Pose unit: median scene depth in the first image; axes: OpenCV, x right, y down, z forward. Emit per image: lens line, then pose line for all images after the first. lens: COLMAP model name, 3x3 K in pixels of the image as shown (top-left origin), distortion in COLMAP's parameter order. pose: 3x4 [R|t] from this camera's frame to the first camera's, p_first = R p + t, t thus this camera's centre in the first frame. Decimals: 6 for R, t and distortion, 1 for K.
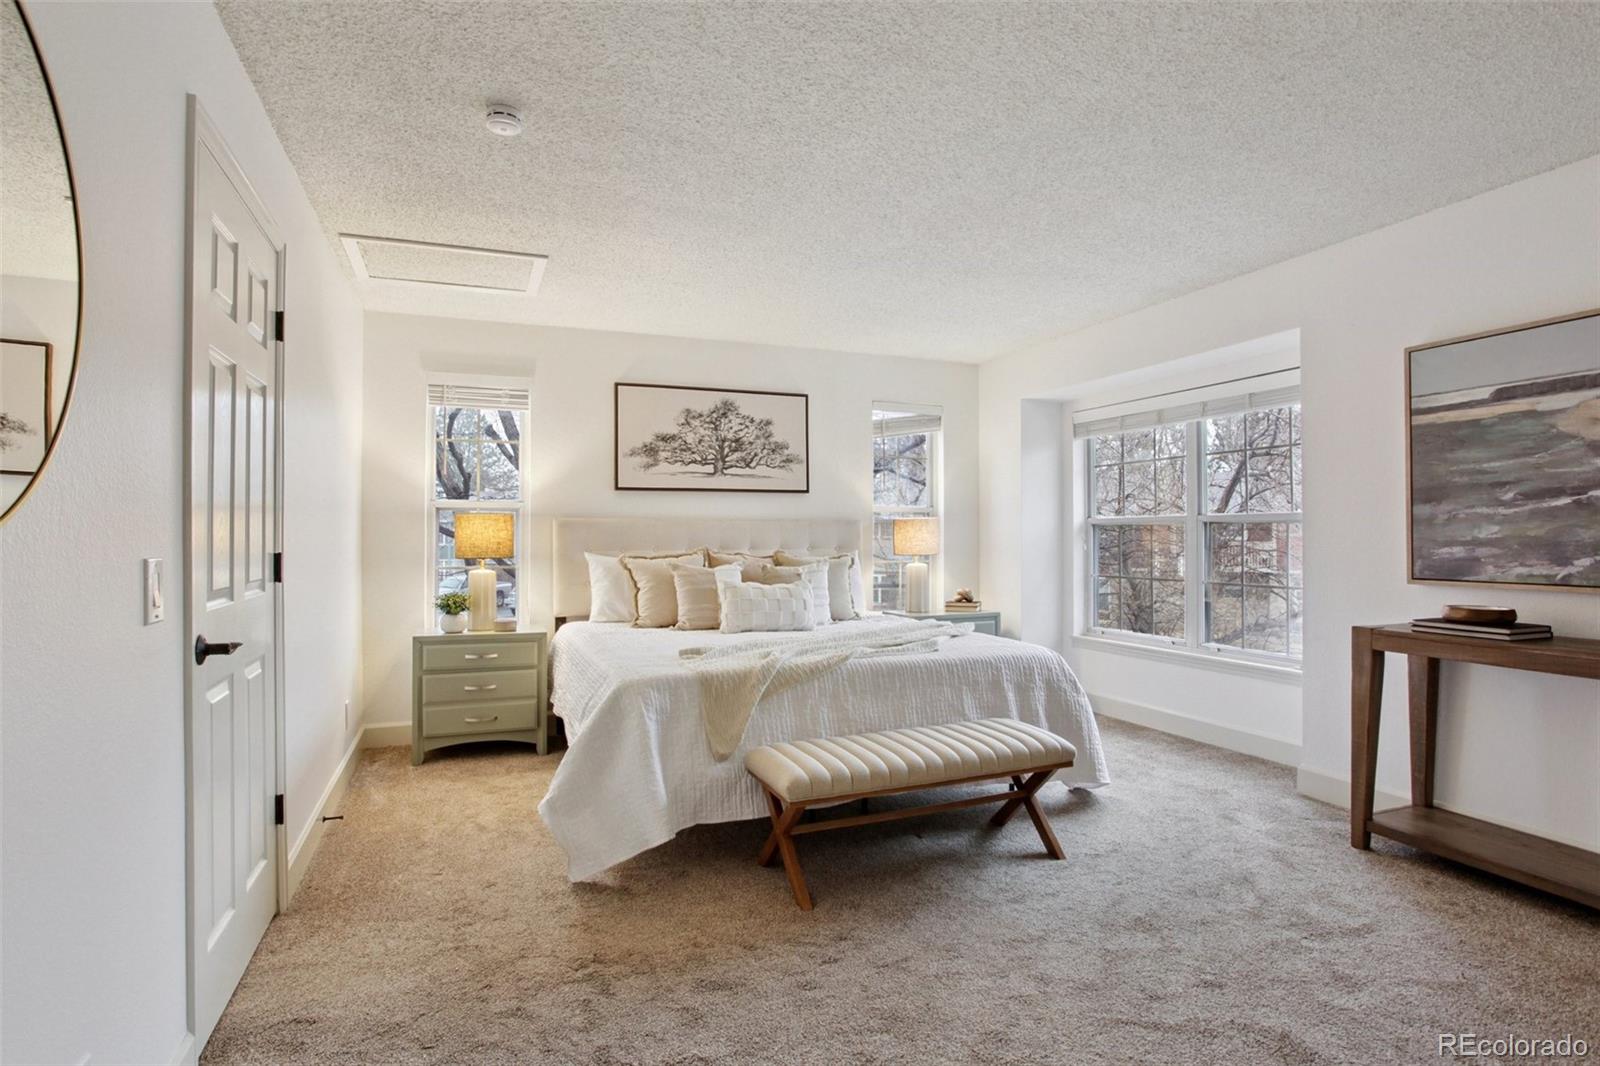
lens RADIAL K [[791.4, 0, 798.8], [0, 791.4, 534.1], [0, 0, 1]] dist [-0.066084, 0.031137]
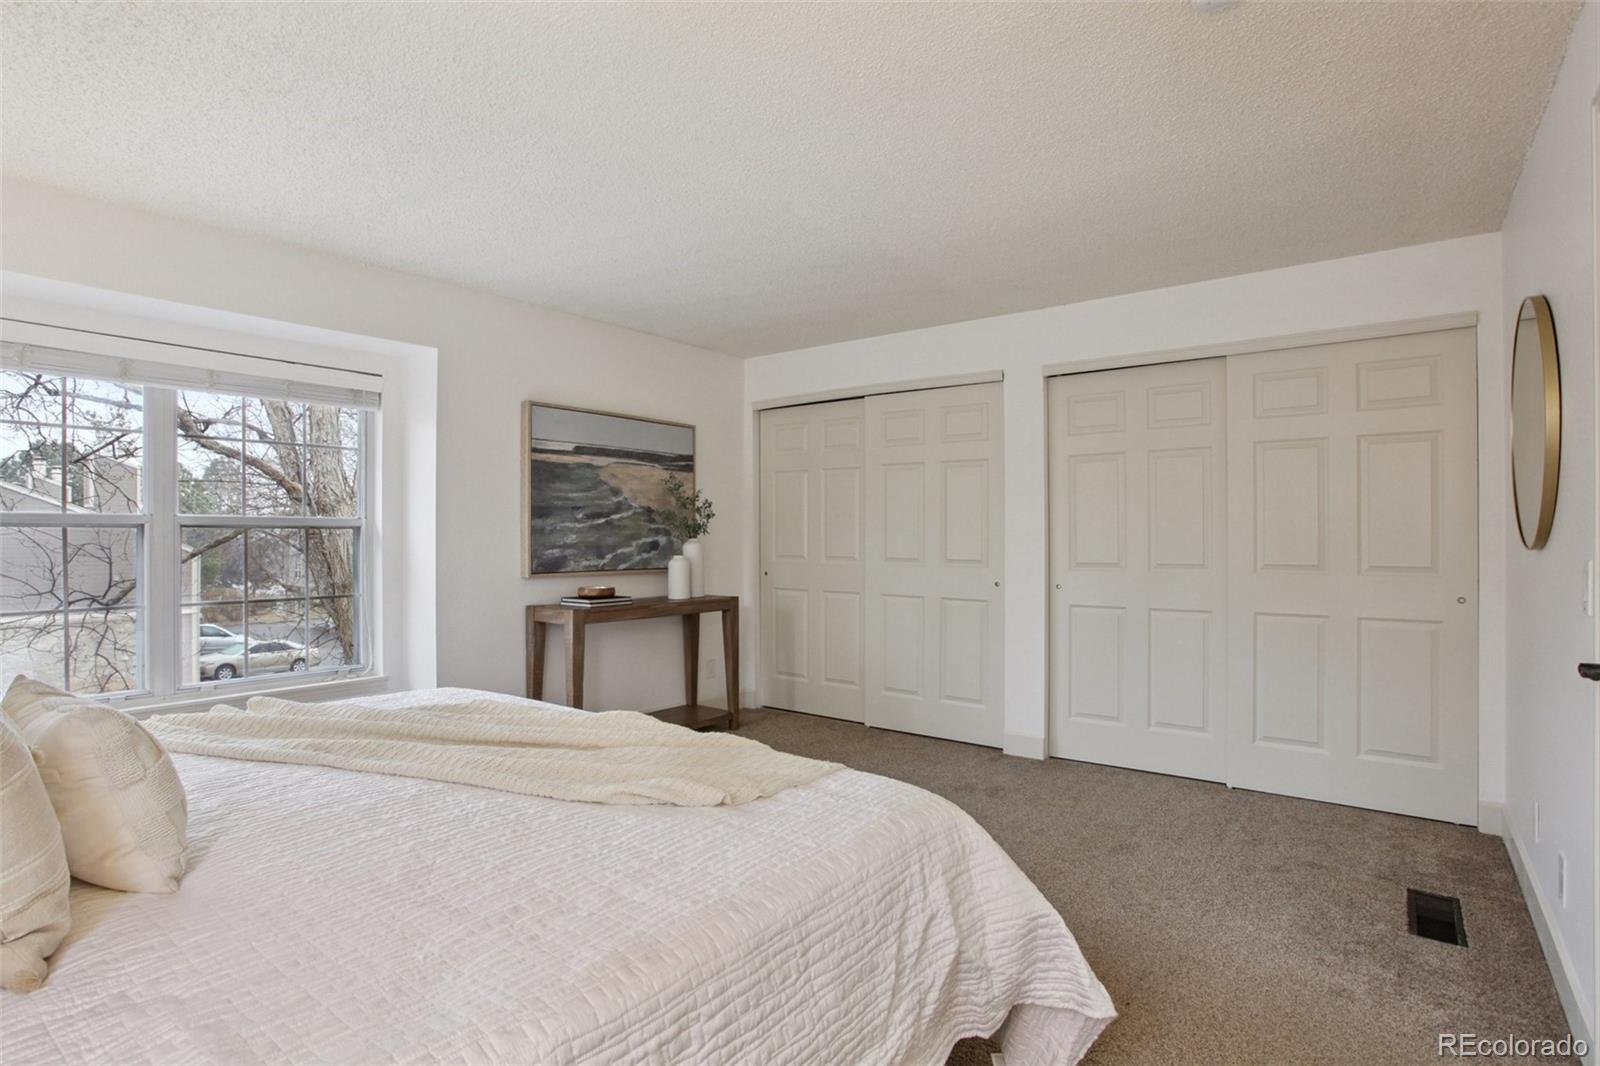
lens RADIAL K [[791.4, 0, 800.2], [0, 791.4, 533.4], [0, 0, 1]] dist [-0.066084, 0.031137]
pose [[-0.504106, -0.001507, 0.863640, -0.675585], [-0.005466, 0.999984, -0.001445, -0.014041], [-0.863624, -0.005449, -0.504107, 1.398688]]
